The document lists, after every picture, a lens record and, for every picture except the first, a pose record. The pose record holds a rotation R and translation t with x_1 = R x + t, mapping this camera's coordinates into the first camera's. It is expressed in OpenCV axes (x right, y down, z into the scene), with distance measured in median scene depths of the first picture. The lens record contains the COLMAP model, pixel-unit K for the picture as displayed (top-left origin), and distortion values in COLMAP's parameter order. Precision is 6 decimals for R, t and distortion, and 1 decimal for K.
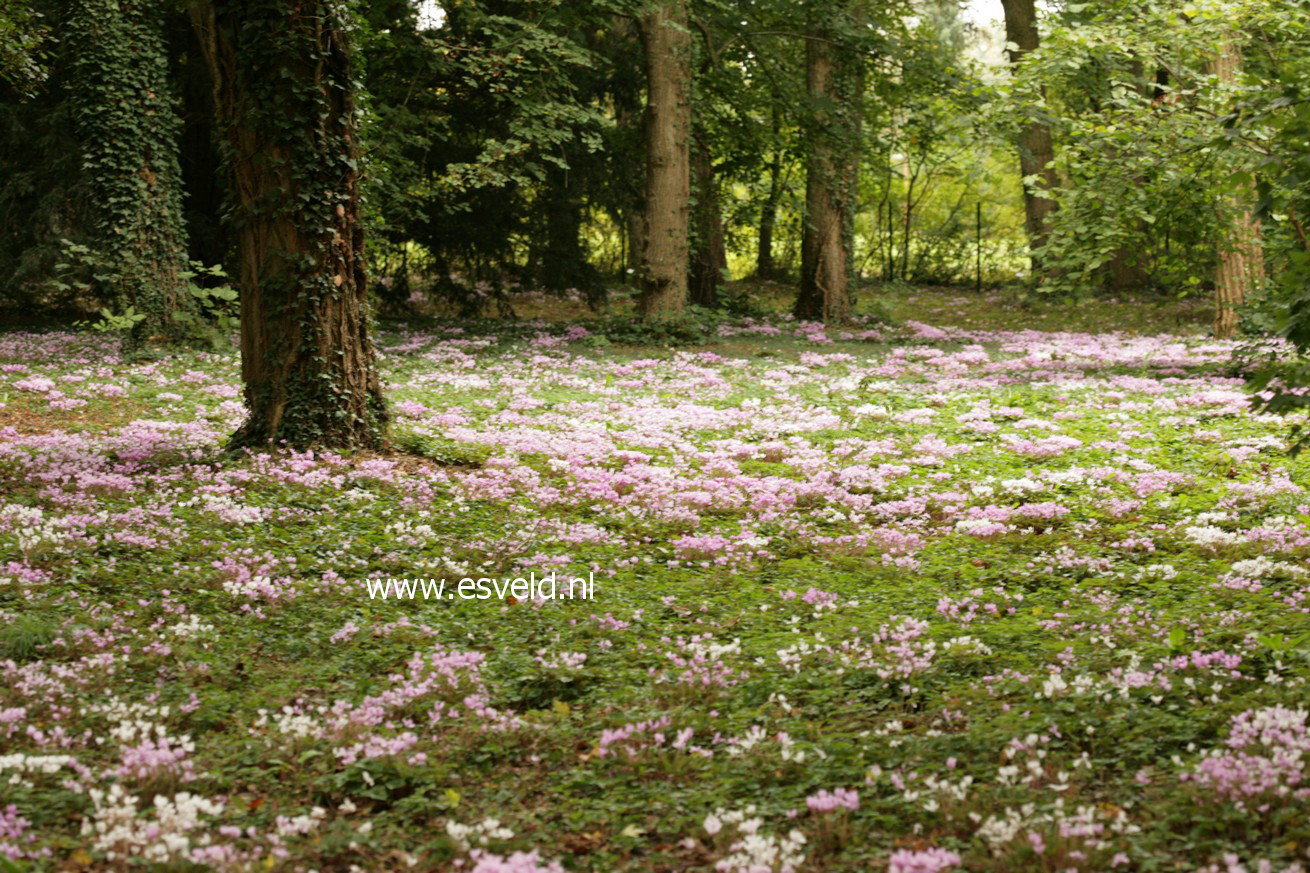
lens RADIAL K [[3664.3, 0, 655.4], [0, 3664.3, 435.9], [0, 0, 1]] dist [-0.137503, 0.000000]
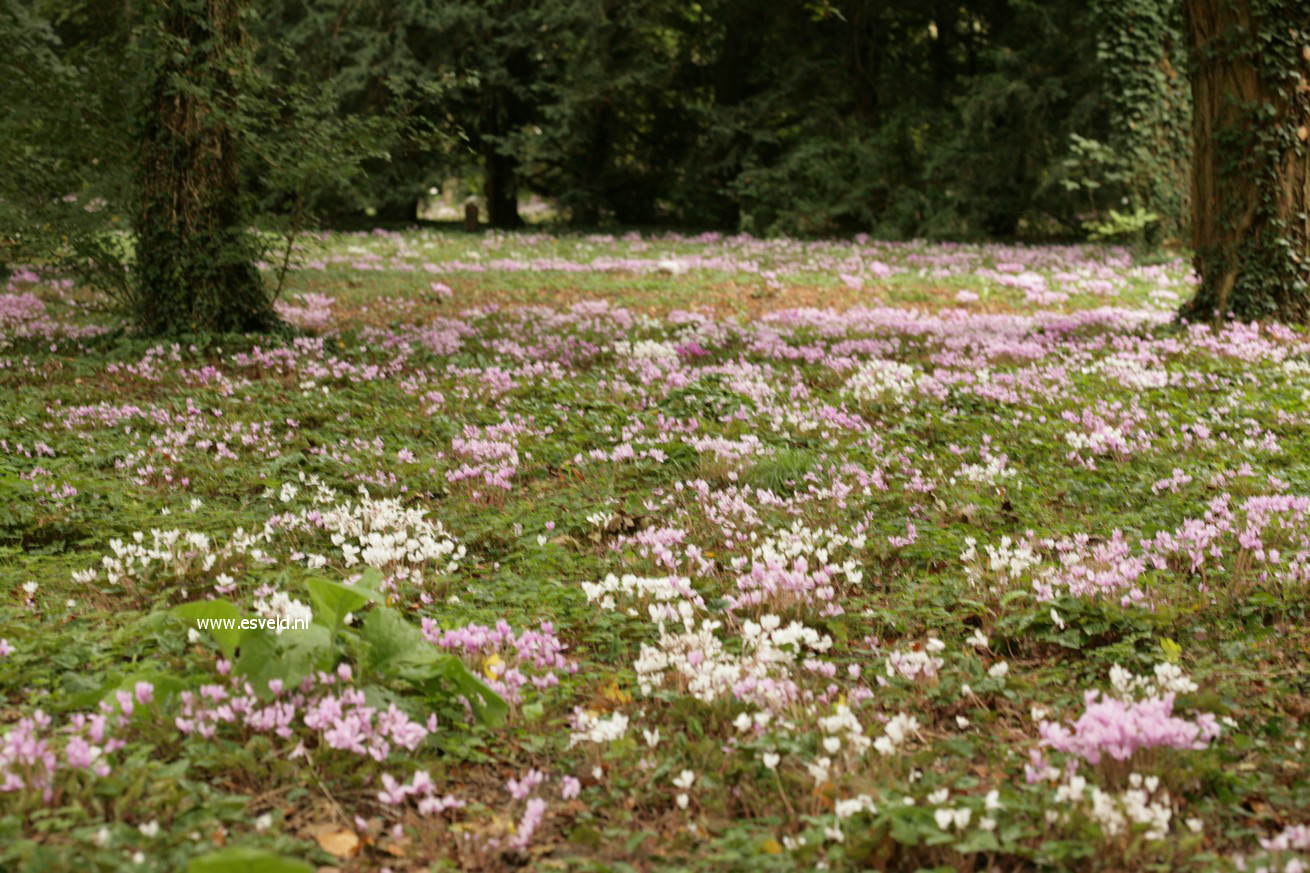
lens RADIAL K [[3664.3, 0, 654.1], [0, 3664.3, 437.2], [0, 0, 1]] dist [-0.137503, 0.000000]
pose [[0.952633, 0.029591, -0.302678, 0.030794], [-0.027367, 0.999558, 0.011587, 0.023955], [0.302887, -0.002755, 0.953022, 0.129517]]
